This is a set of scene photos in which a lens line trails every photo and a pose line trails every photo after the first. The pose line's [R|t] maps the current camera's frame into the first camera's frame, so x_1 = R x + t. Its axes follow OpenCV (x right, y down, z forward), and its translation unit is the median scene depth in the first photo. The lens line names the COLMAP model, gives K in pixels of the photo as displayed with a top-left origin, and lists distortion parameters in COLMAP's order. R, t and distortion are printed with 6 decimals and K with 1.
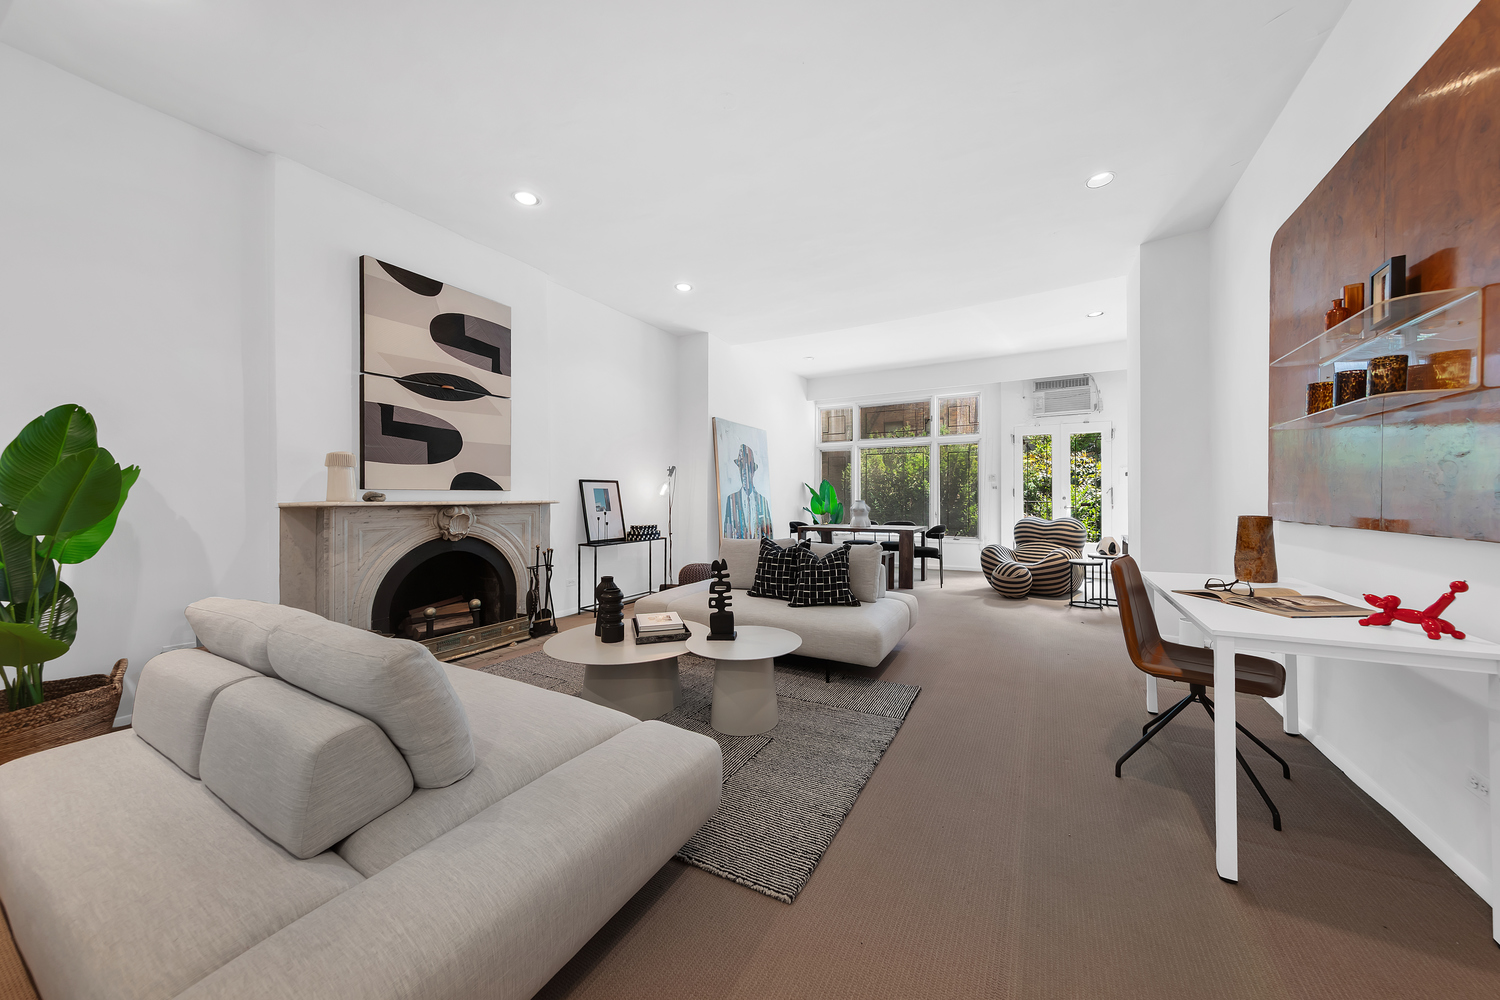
lens RADIAL K [[508.5, 0, 750.0], [0, 508.5, 500.0], [0, 0, 1]] dist [-0.000276, -0.000024]
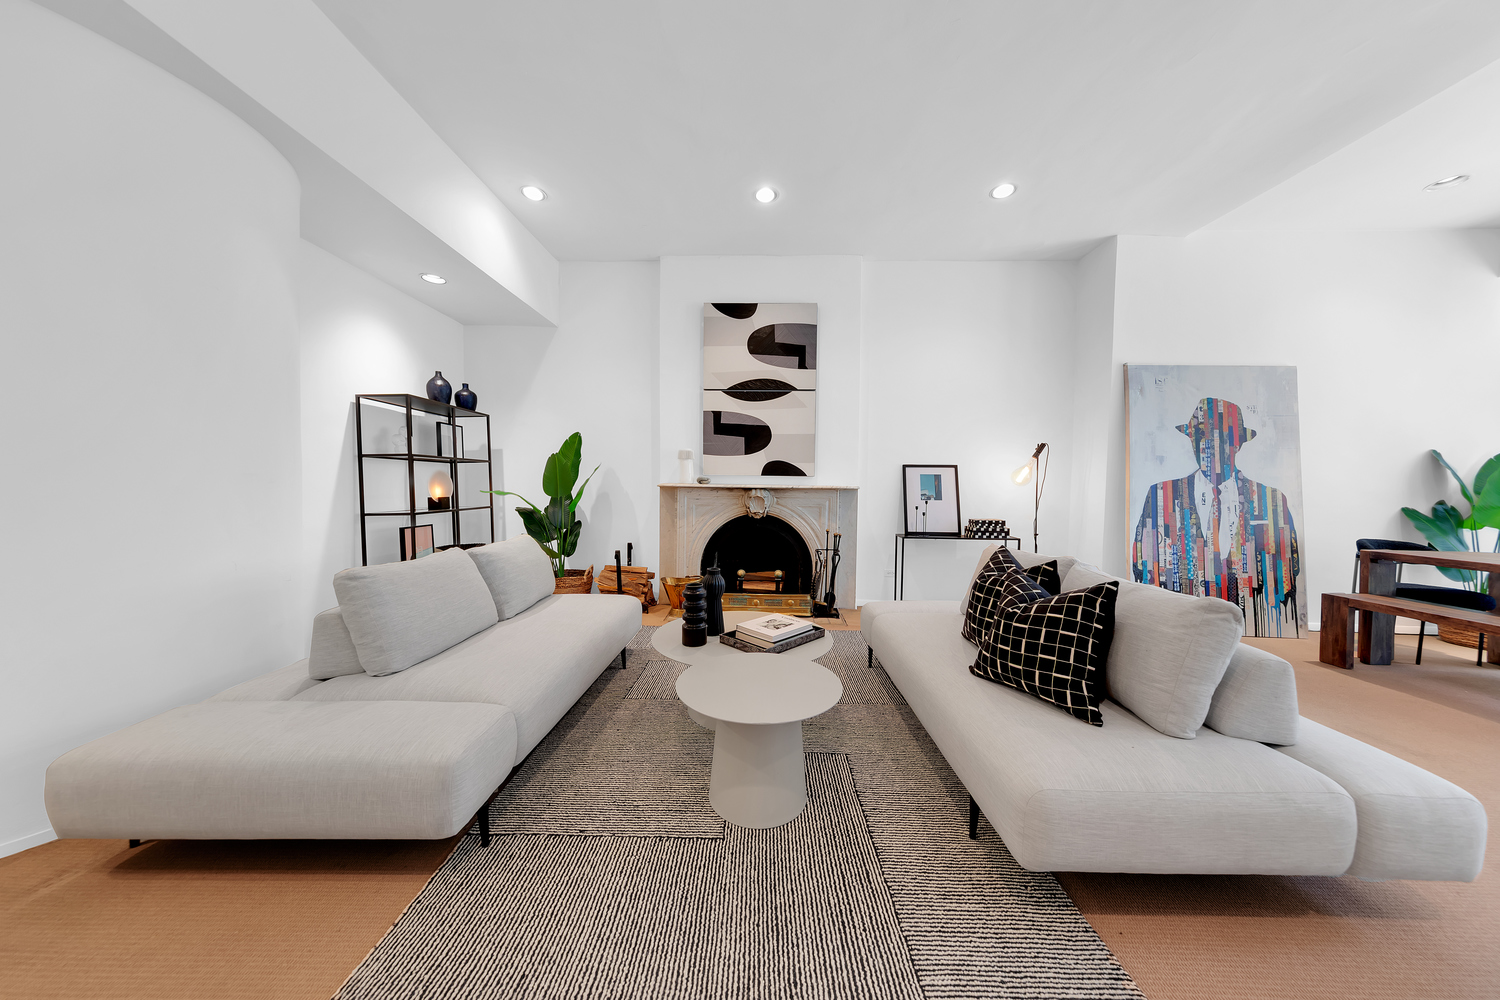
lens RADIAL K [[459.4, 0, 750.0], [0, 459.4, 500.0], [0, 0, 1]] dist [0.000371, 0.000006]
pose [[0.469744, 0.033644, -0.882161, 0.328960], [-0.019969, 0.999423, 0.027483, 0.007833], [0.882577, 0.004706, 0.470145, 0.430669]]
